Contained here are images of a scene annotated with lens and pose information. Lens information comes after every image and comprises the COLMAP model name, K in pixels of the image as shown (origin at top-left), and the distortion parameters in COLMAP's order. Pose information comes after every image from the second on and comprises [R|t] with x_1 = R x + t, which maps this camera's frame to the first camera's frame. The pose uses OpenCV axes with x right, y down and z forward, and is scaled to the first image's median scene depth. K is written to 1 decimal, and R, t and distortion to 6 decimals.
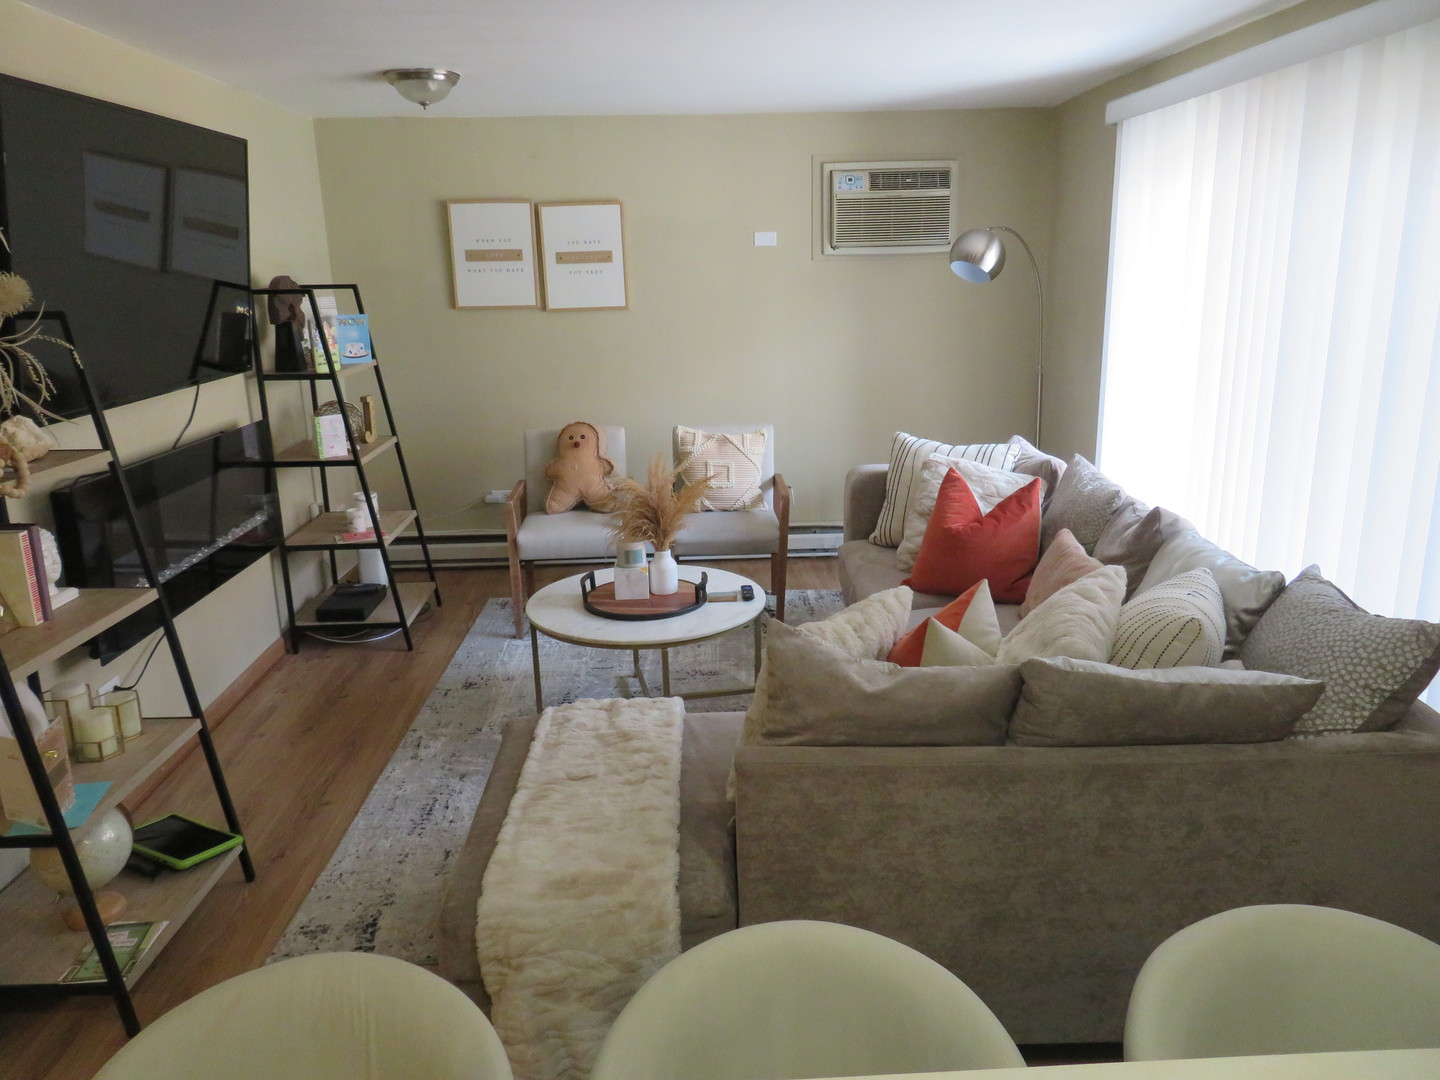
lens RADIAL K [[1038.5, 0, 719.3], [0, 1038.5, 535.6], [0, 0, 1]] dist [-0.003041, -0.000364]
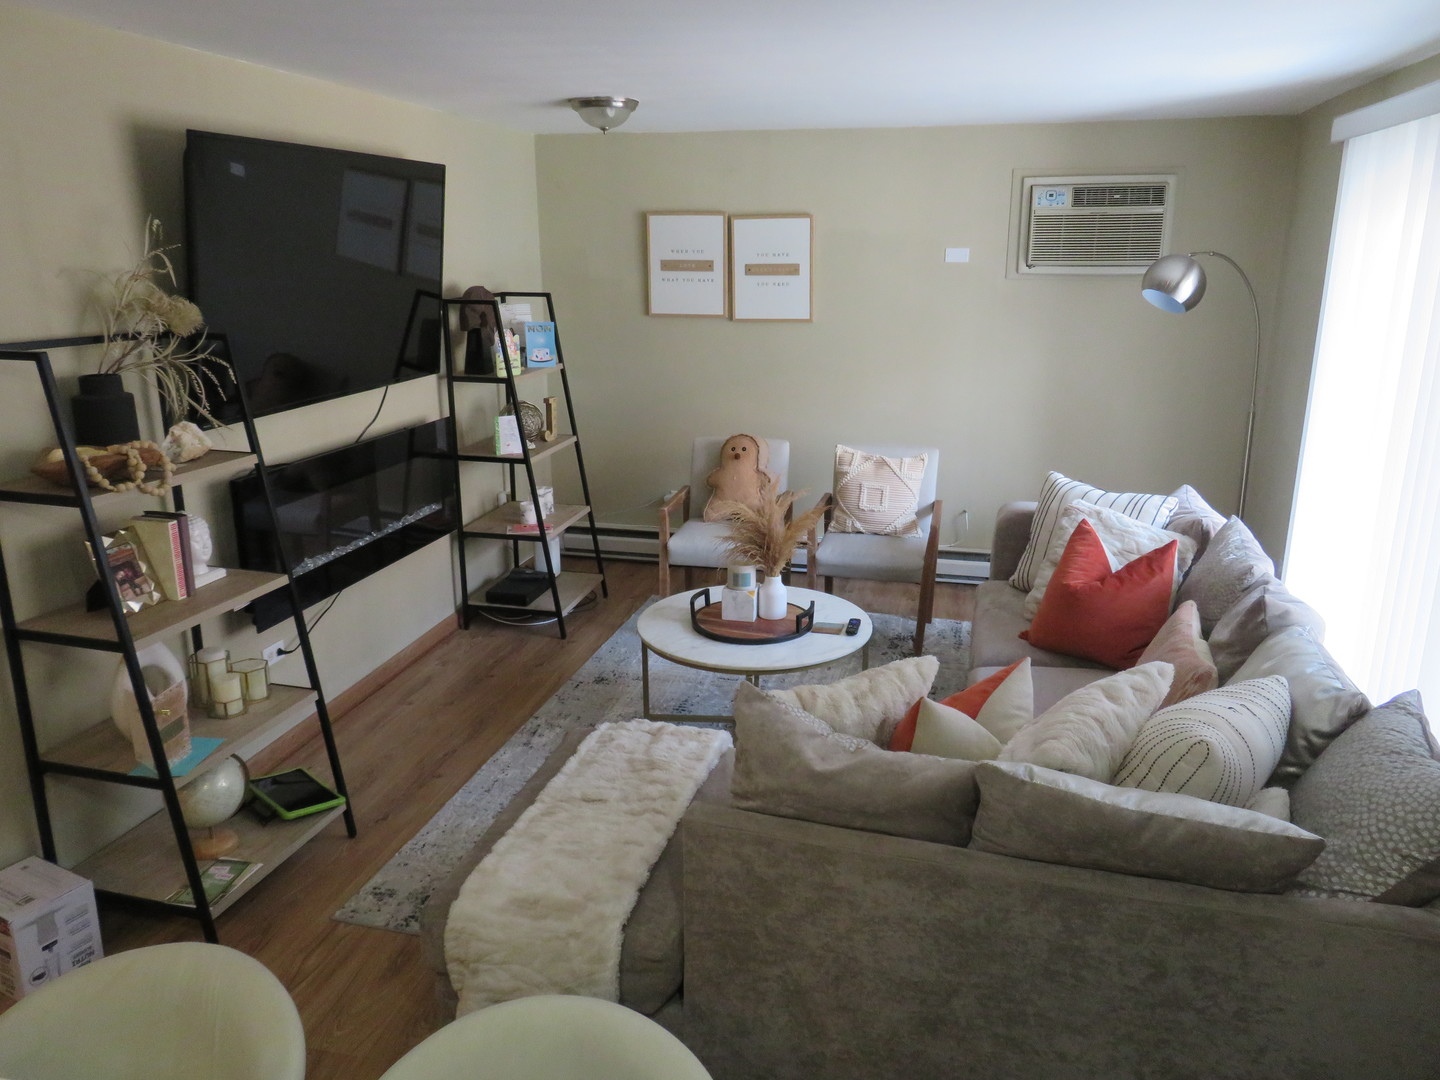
lens RADIAL K [[1040.4, 0, 718.8], [0, 1040.4, 533.5], [0, 0, 1]] dist [0.000195, 0.004403]
pose [[0.960505, 0.092602, -0.262404, 0.156006], [-0.088444, 0.995698, 0.027639, -0.049839], [0.263834, -0.003339, 0.964562, 0.008658]]
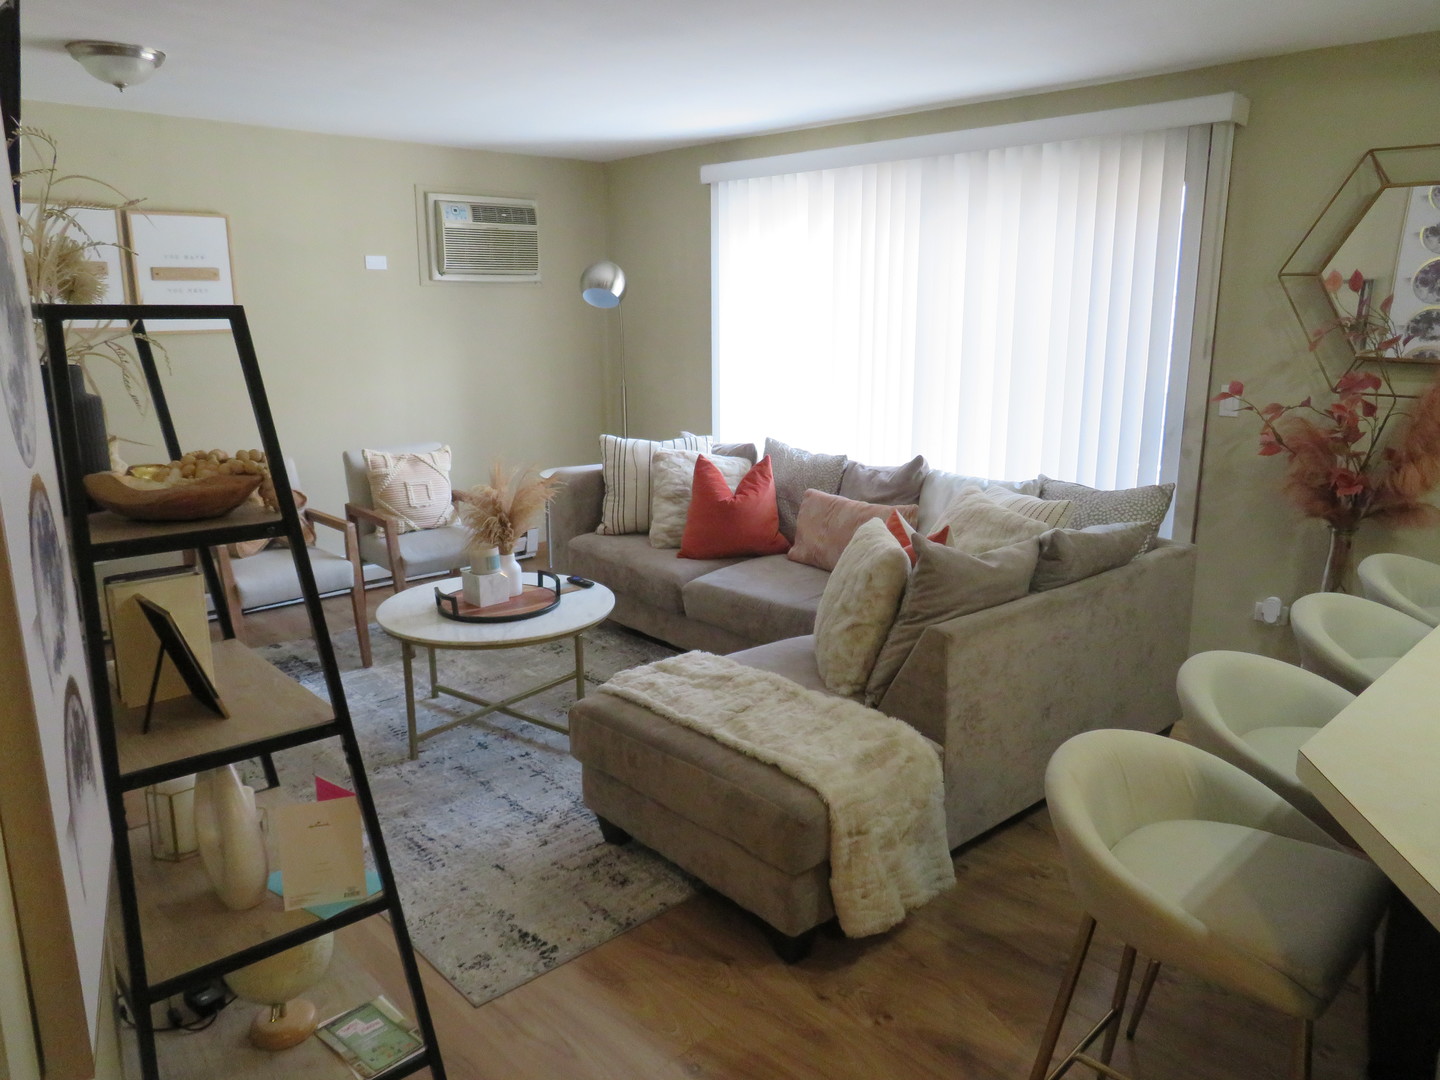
lens RADIAL K [[1040.4, 0, 718.8], [0, 1040.4, 533.5], [0, 0, 1]] dist [0.000195, 0.004403]
pose [[0.740912, -0.126260, 0.659627, -0.576545], [0.155193, 0.987774, 0.014754, 0.011362], [-0.653425, 0.091438, 0.751448, 0.080994]]
